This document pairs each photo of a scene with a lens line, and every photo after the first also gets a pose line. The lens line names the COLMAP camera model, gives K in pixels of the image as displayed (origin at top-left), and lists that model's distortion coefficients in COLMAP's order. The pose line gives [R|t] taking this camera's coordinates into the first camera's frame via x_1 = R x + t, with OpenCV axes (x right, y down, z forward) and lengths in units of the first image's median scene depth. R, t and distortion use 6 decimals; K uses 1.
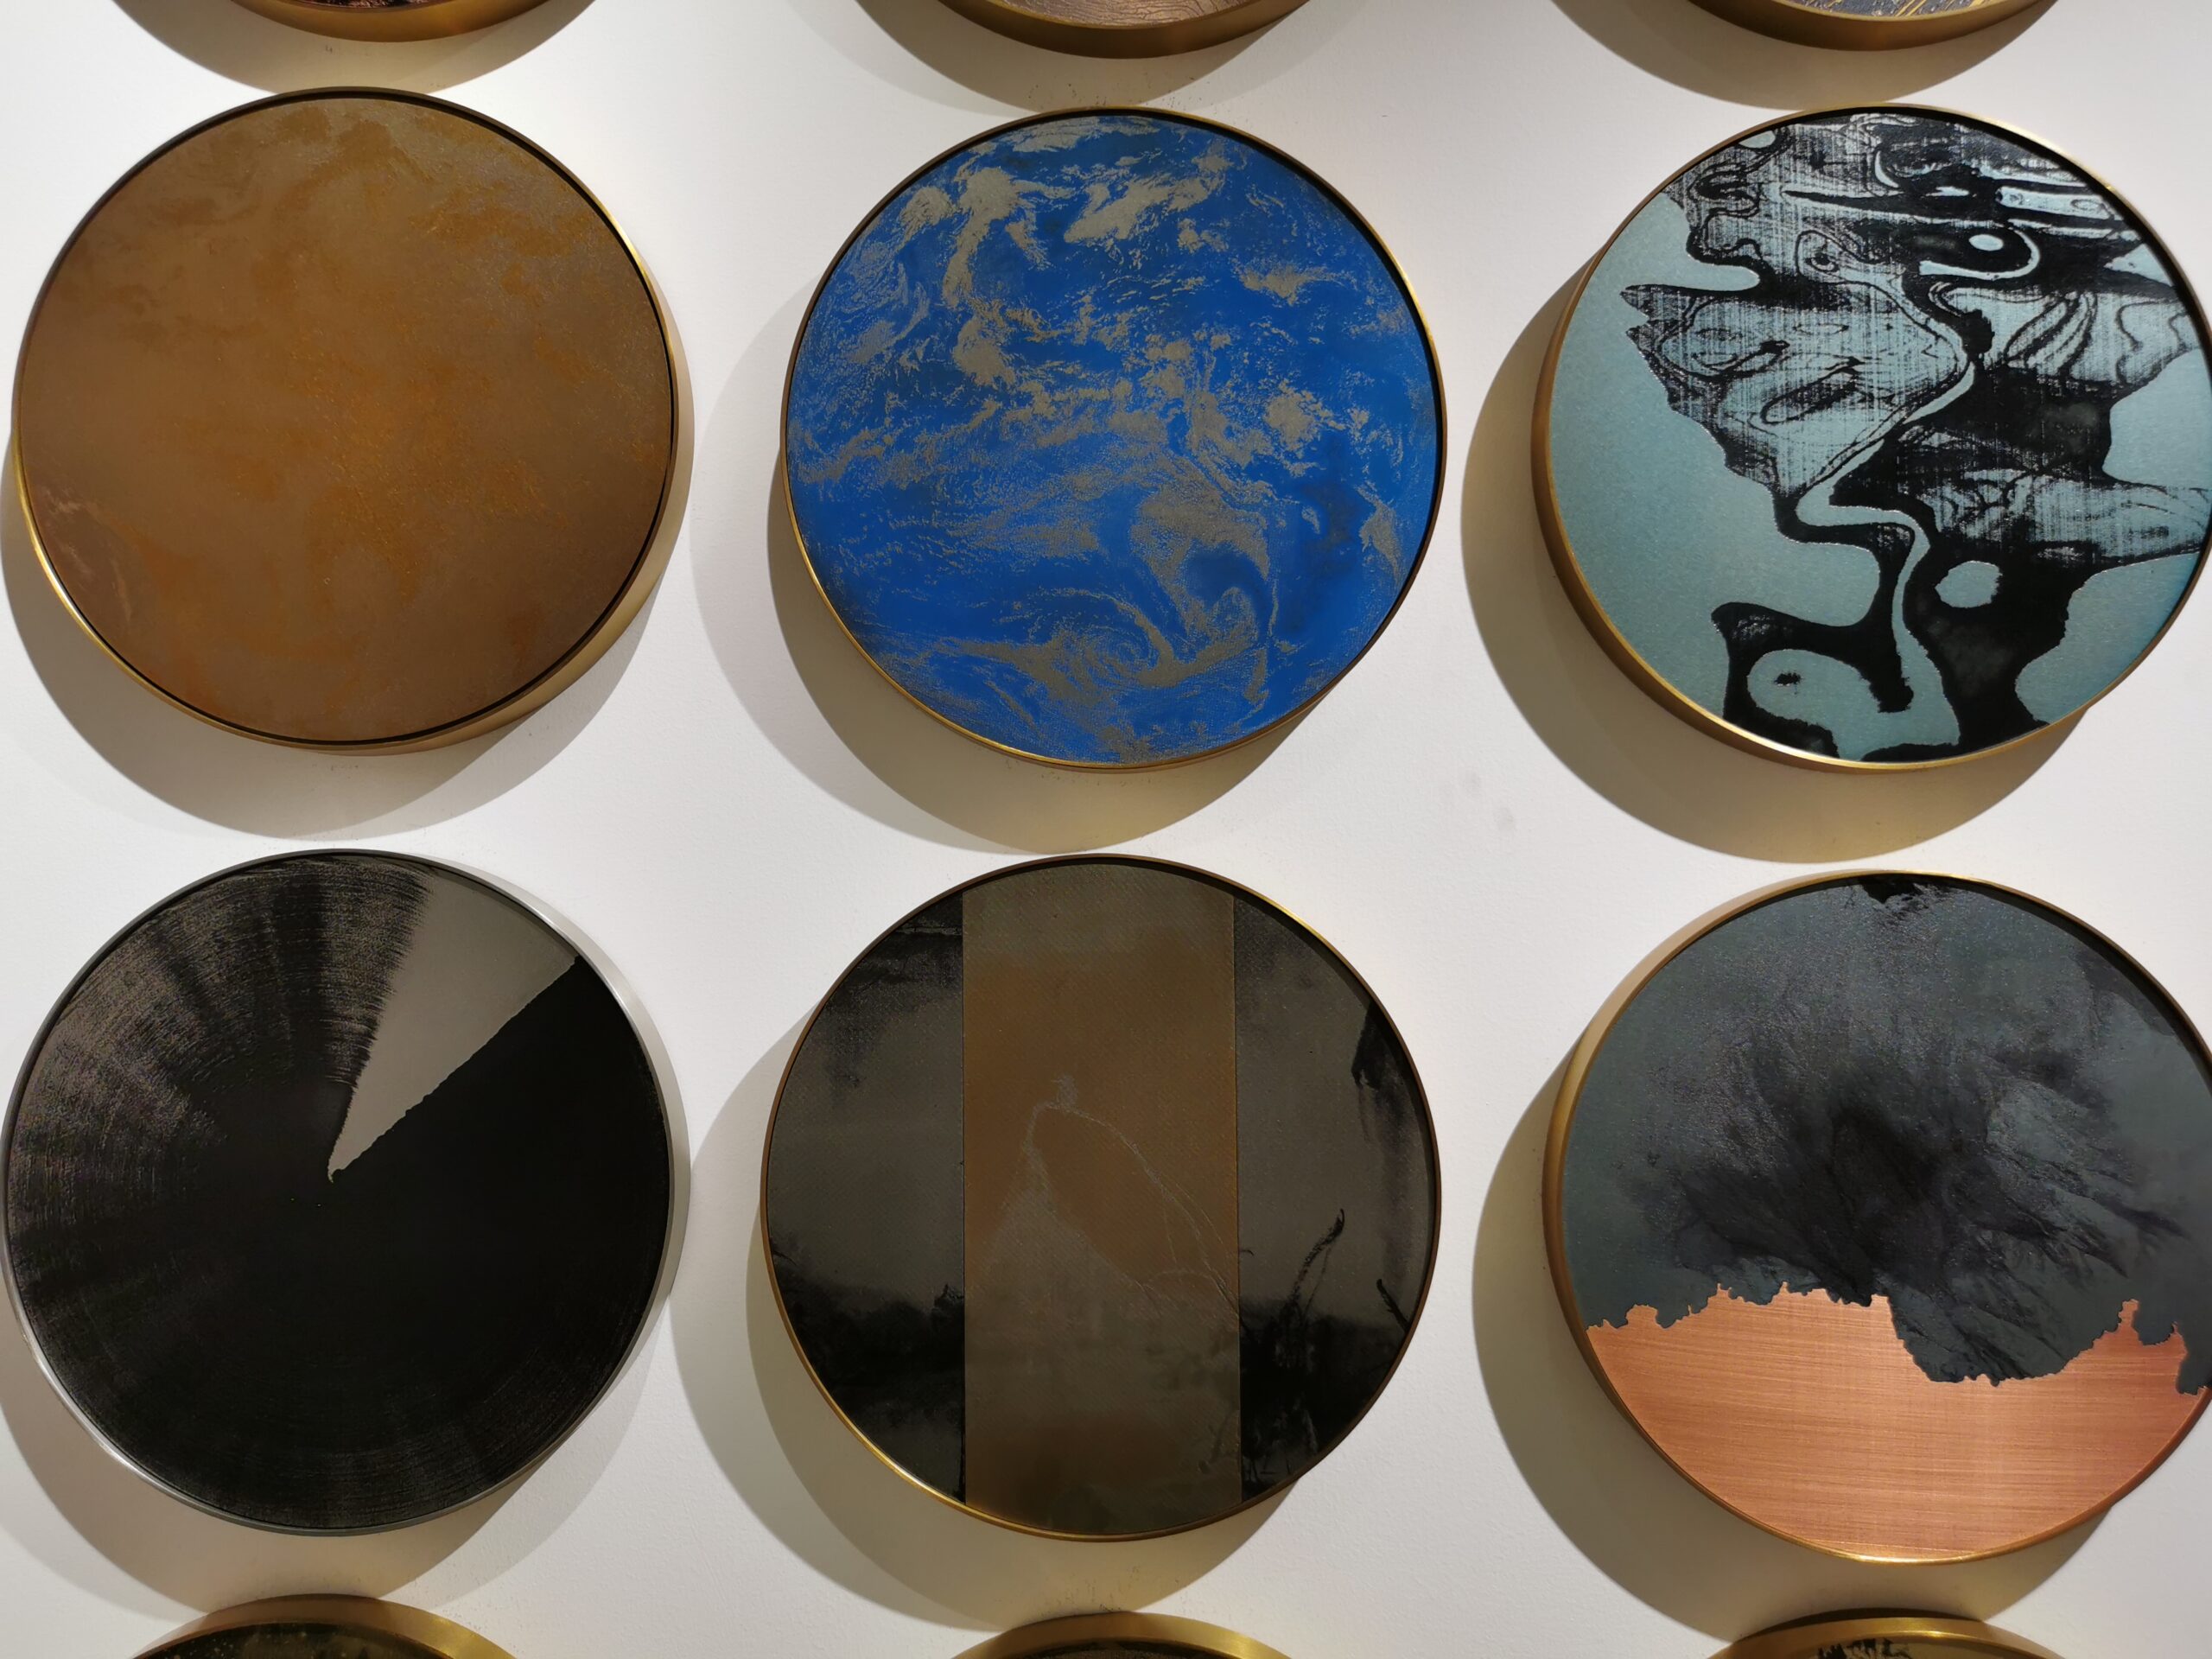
lens RADIAL K [[1736.2, 0, 1111.0], [0, 1736.2, 814.6], [0, 0, 1]] dist [-0.017013, -0.005574]
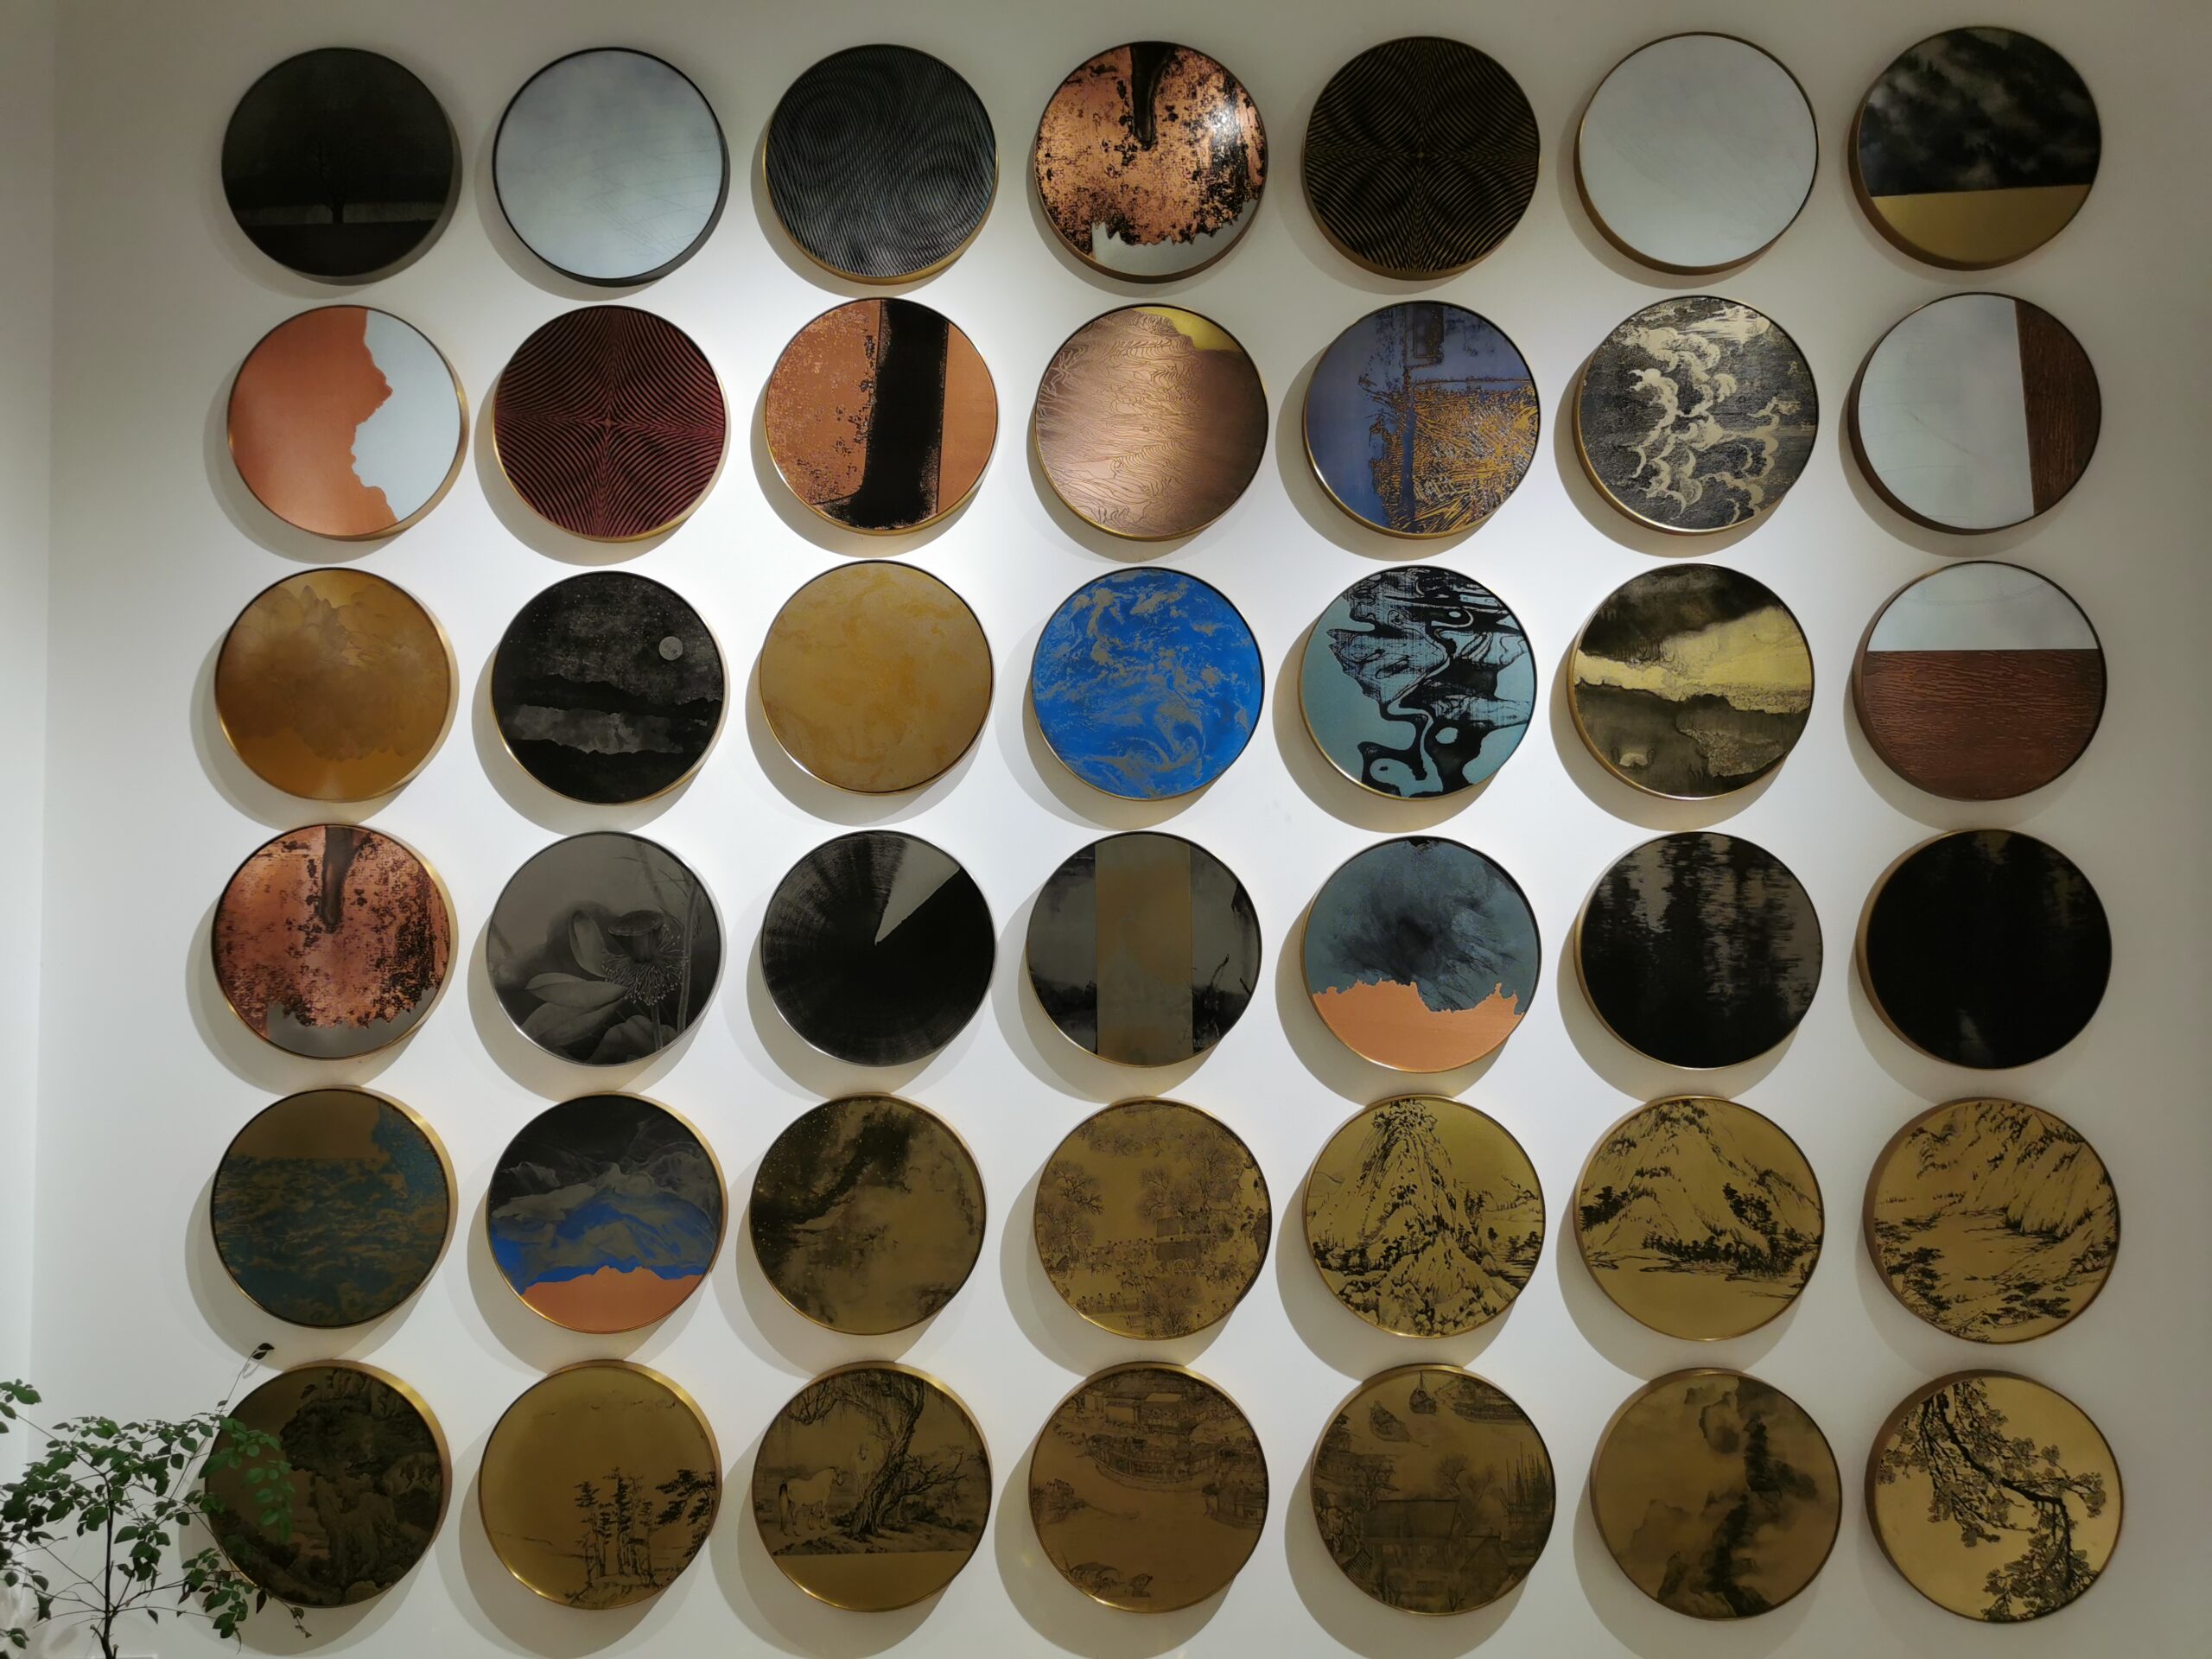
lens RADIAL K [[1736.2, 0, 1096.9], [0, 1736.2, 836.6], [0, 0, 1]] dist [-0.017013, -0.005574]
pose [[0.999897, -0.002991, 0.014017, -0.122508], [0.002619, 0.999645, 0.026497, -0.043179], [-0.014091, -0.026457, 0.999551, -1.852659]]
